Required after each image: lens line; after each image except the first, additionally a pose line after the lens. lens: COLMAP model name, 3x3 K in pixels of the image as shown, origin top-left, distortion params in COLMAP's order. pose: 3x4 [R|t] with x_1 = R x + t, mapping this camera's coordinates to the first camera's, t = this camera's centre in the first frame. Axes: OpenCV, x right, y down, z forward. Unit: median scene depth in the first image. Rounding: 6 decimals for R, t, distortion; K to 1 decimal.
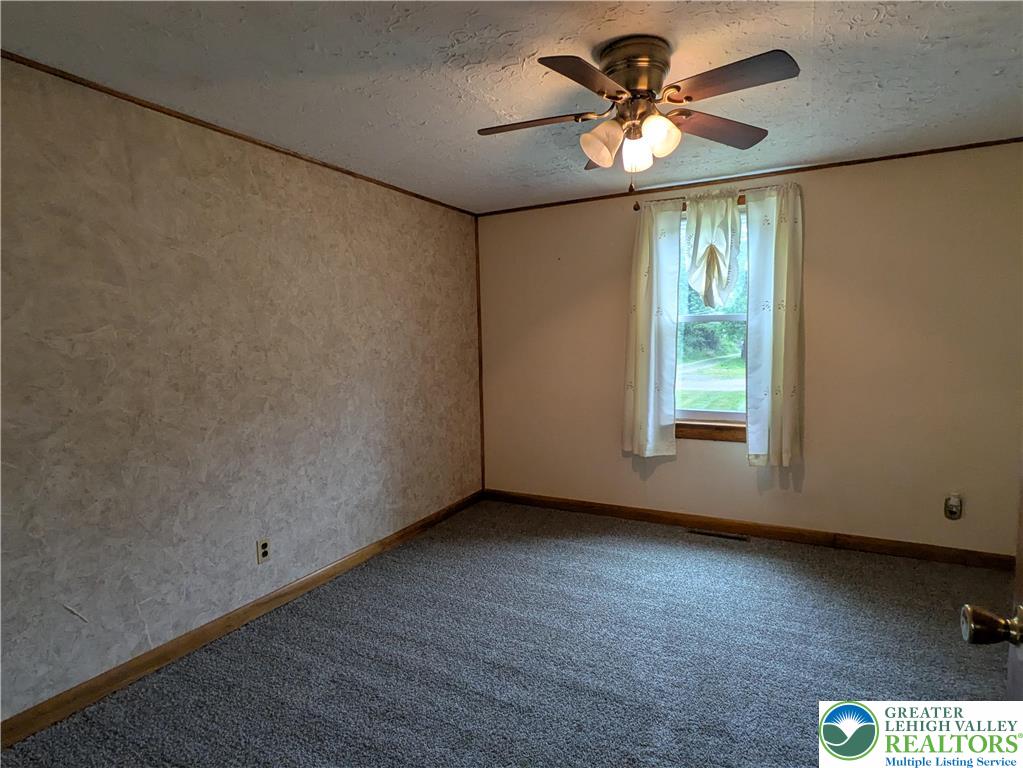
lens RADIAL K [[552.2, 0, 520.5], [0, 552.2, 384.3], [0, 0, 1]] dist [0.003995, -0.003800]
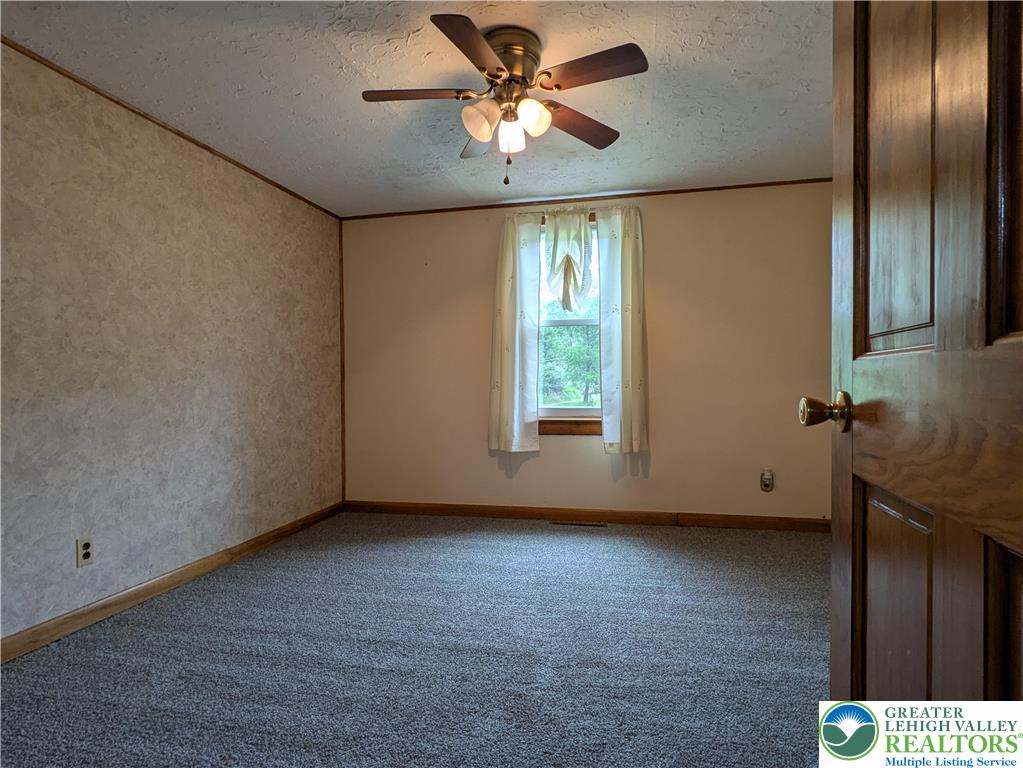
lens RADIAL K [[552.2, 0, 519.5], [0, 552.2, 383.7], [0, 0, 1]] dist [0.003995, -0.003800]
pose [[0.965249, 0.008865, 0.261183, -0.035065], [0.013693, 0.996336, -0.084423, 0.102185], [-0.260974, 0.085066, 0.961590, -0.013718]]
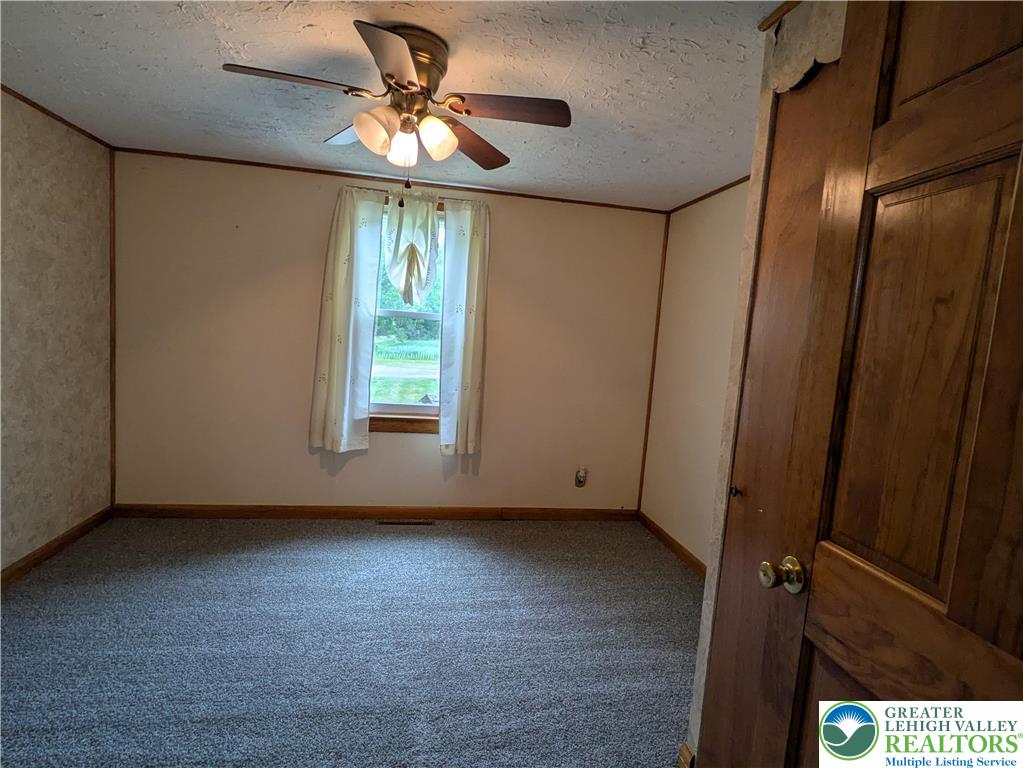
lens RADIAL K [[552.2, 0, 519.6], [0, 552.2, 385.4], [0, 0, 1]] dist [0.003995, -0.003800]
pose [[0.789661, 0.014763, 0.613366, -0.132150], [-0.033264, 0.999270, 0.018773, -0.015616], [-0.612641, -0.035227, 0.789576, 0.058009]]
